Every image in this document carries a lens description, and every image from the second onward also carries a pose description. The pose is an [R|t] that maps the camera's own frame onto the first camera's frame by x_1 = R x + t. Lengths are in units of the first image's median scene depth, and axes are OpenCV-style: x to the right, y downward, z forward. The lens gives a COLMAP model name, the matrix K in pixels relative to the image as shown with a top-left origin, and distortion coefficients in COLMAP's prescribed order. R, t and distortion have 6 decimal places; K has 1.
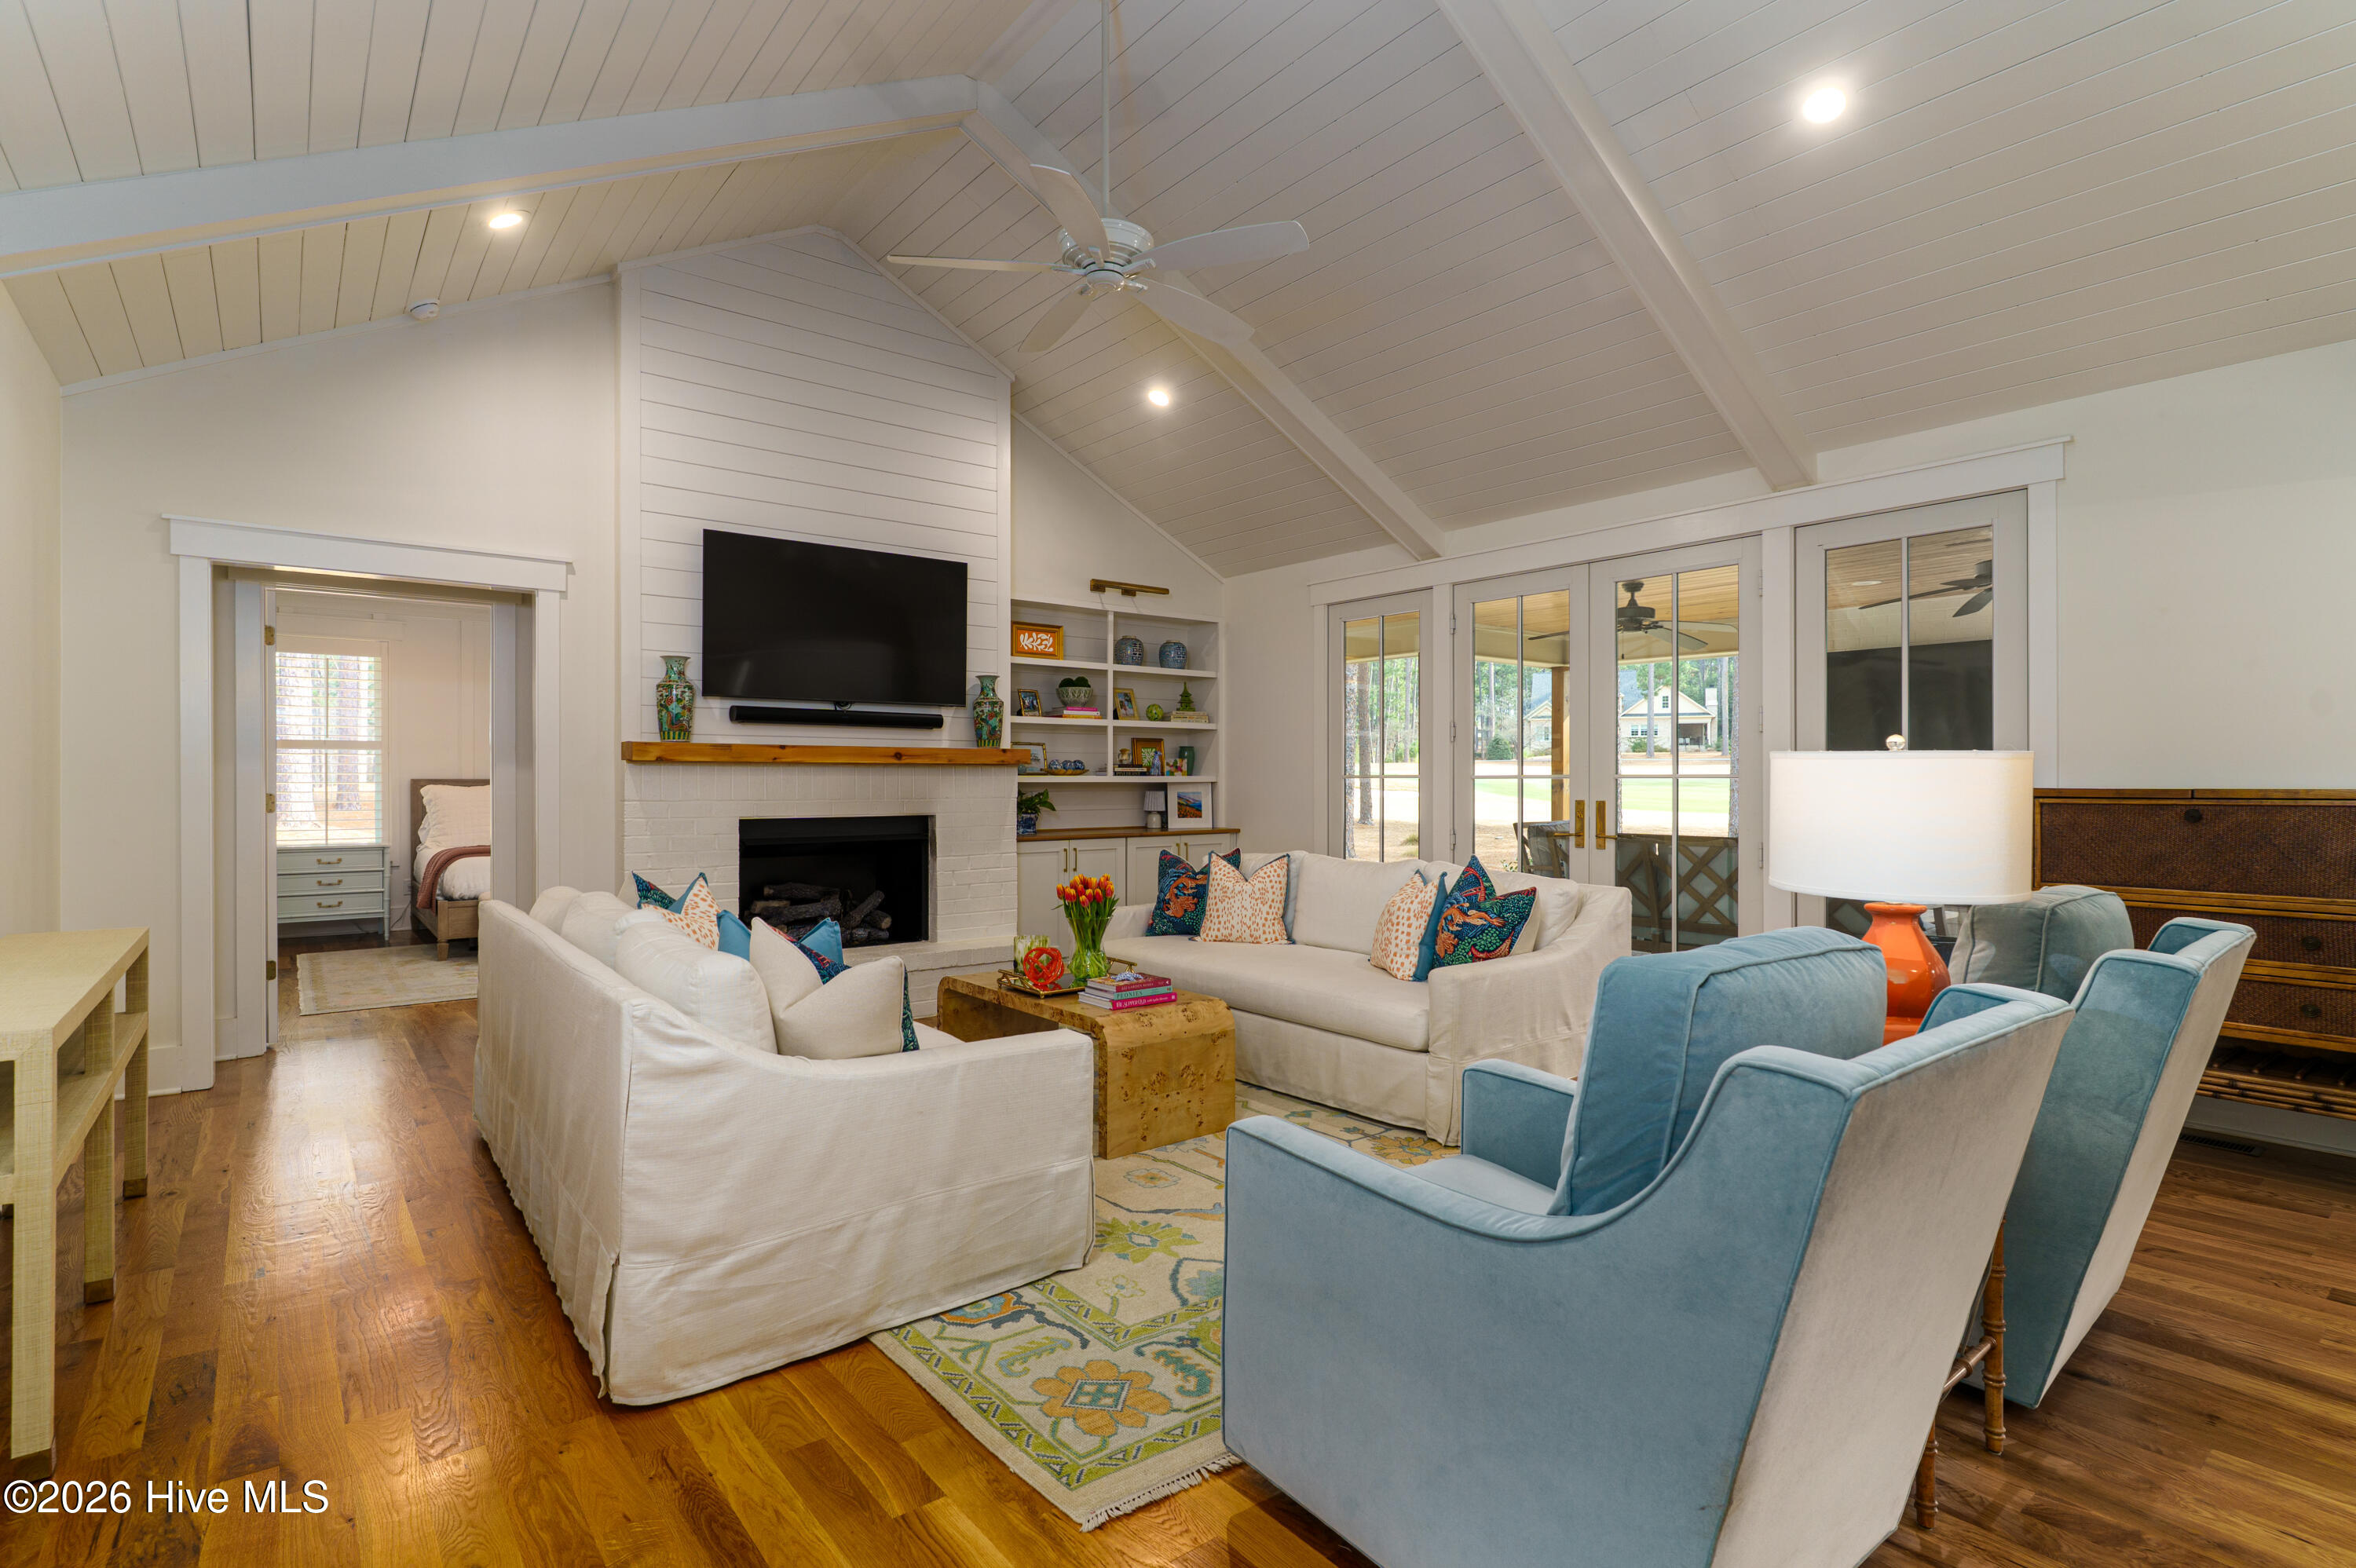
lens RADIAL K [[1137.7, 0, 1169.8], [0, 1137.7, 790.1], [0, 0, 1]] dist [-0.000412, -0.000651]
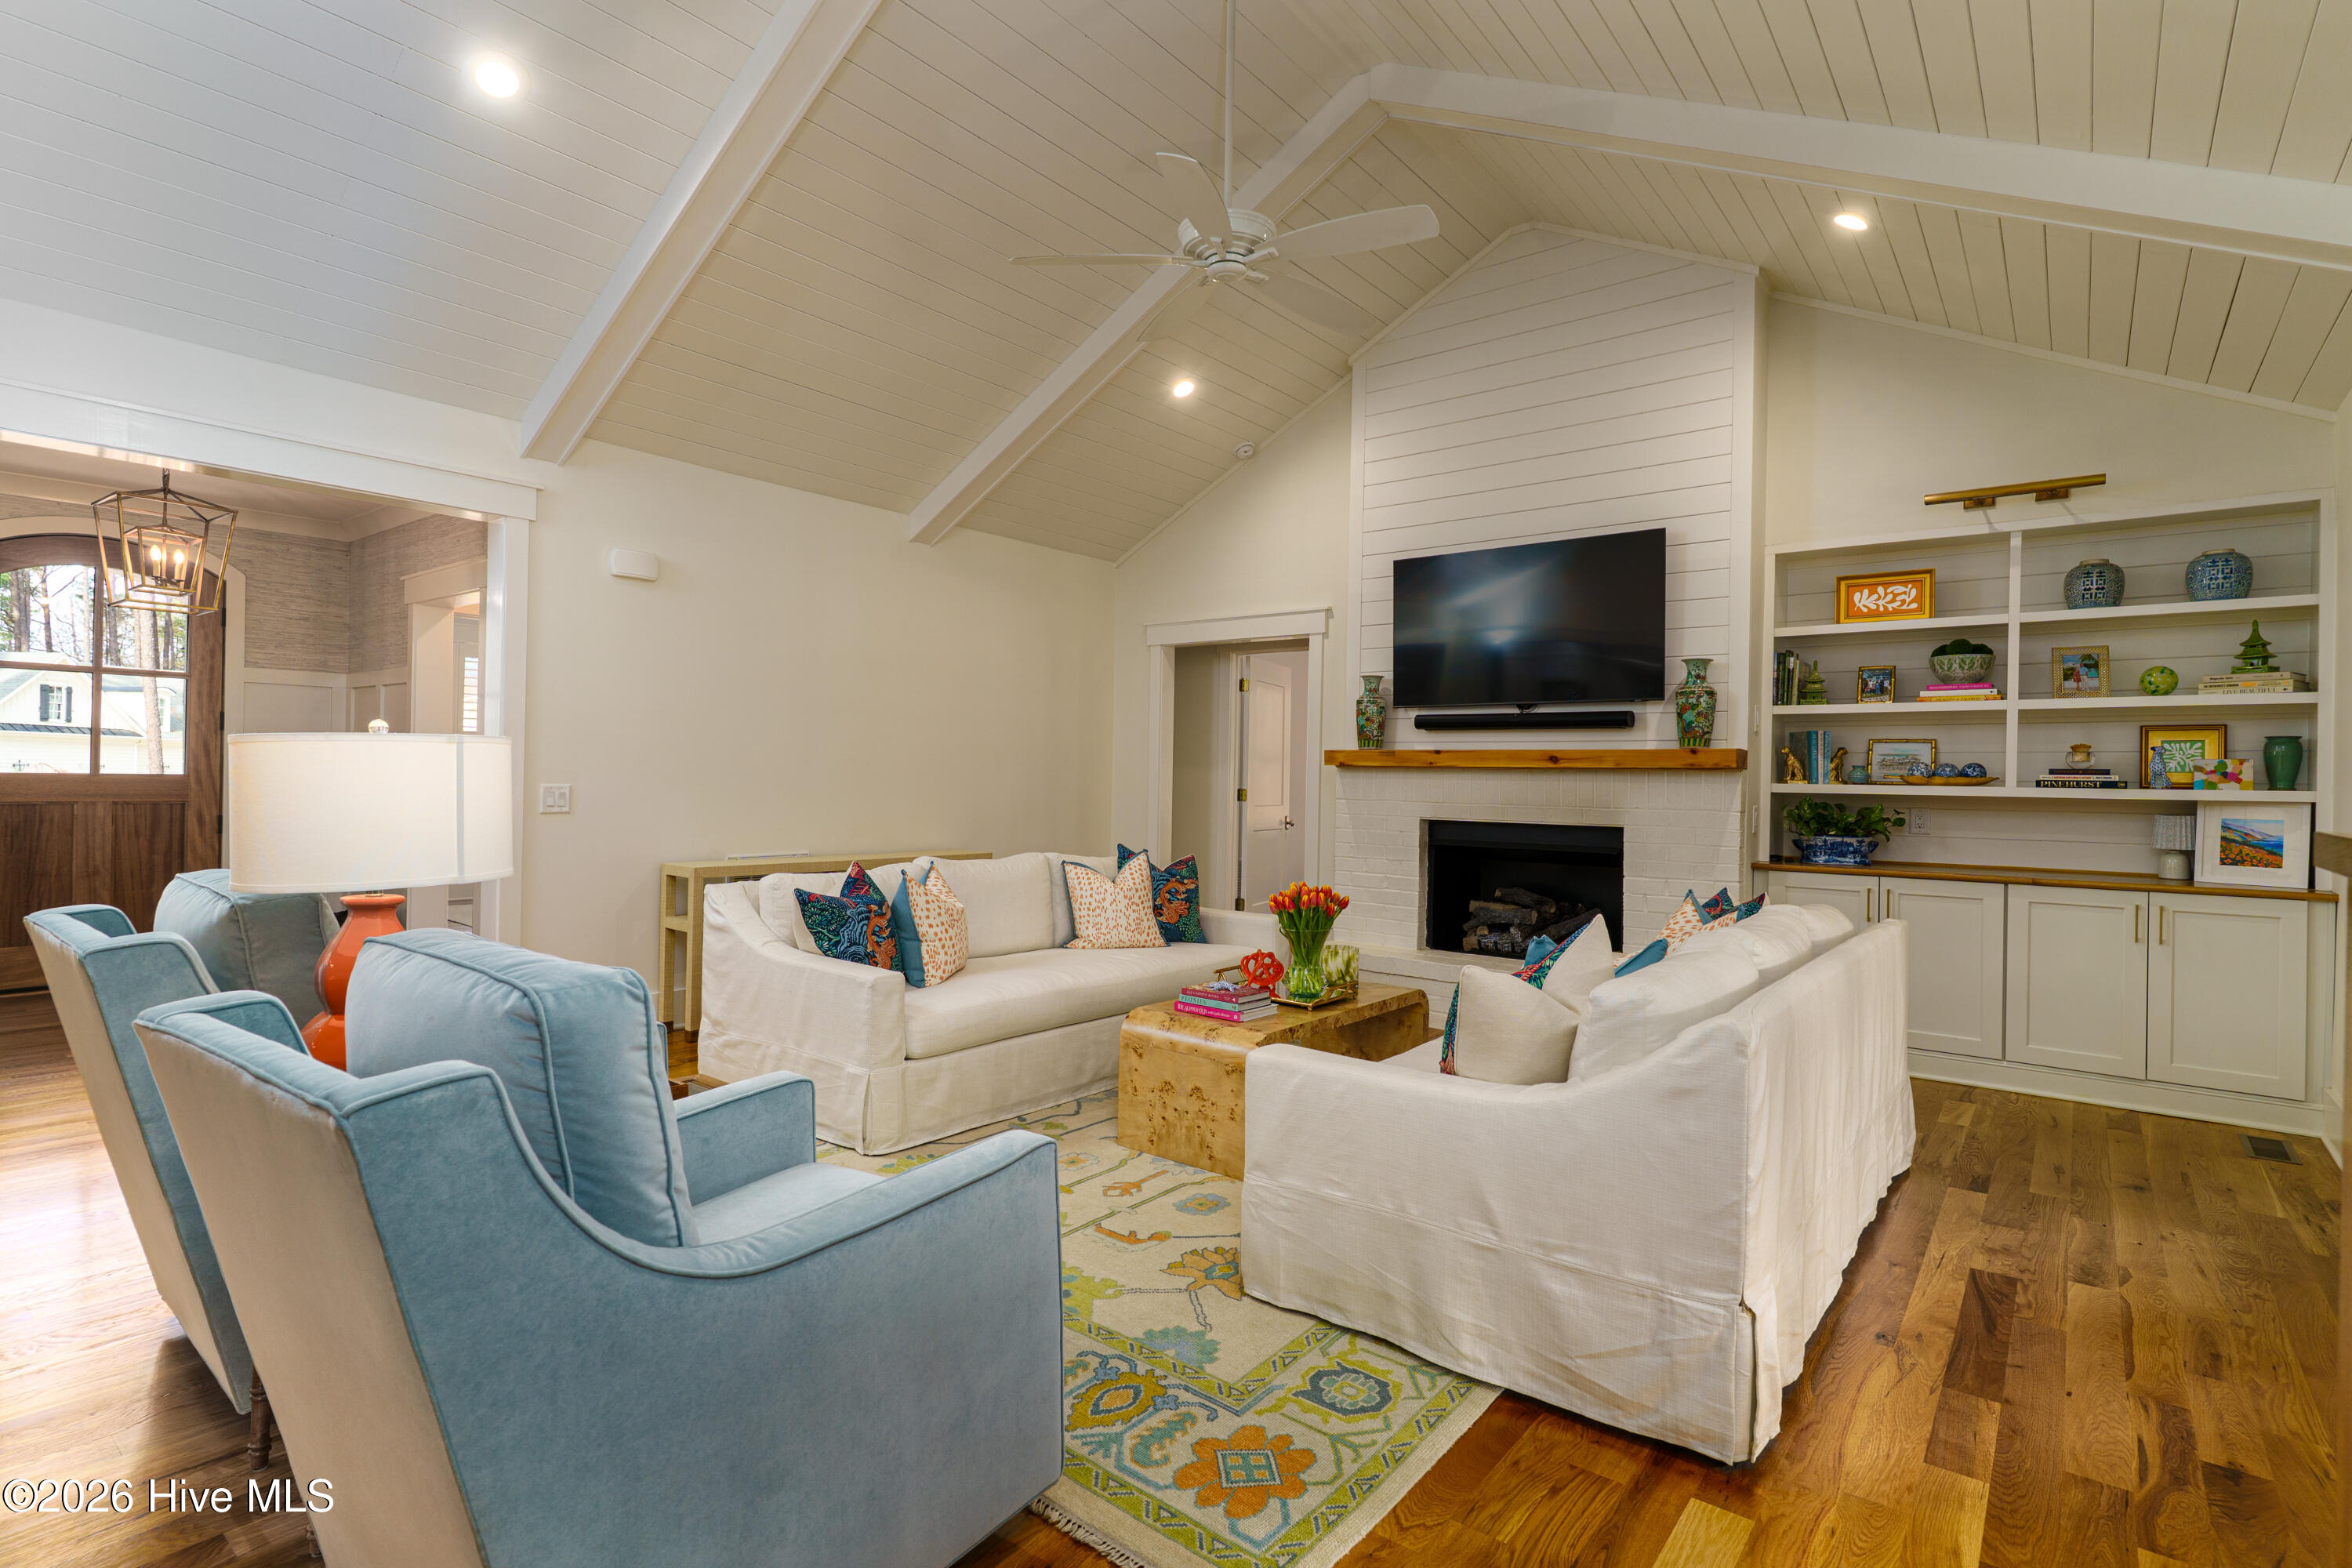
lens RADIAL K [[1135.9, 0, 1168.0], [0, 1135.9, 772.3], [0, 0, 1]] dist [-0.000412, -0.000651]
pose [[0.221565, -0.002439, -0.975143, 0.549113], [-0.026038, 0.999626, -0.008416, -0.003590], [0.974798, 0.027255, 0.221418, 0.460511]]
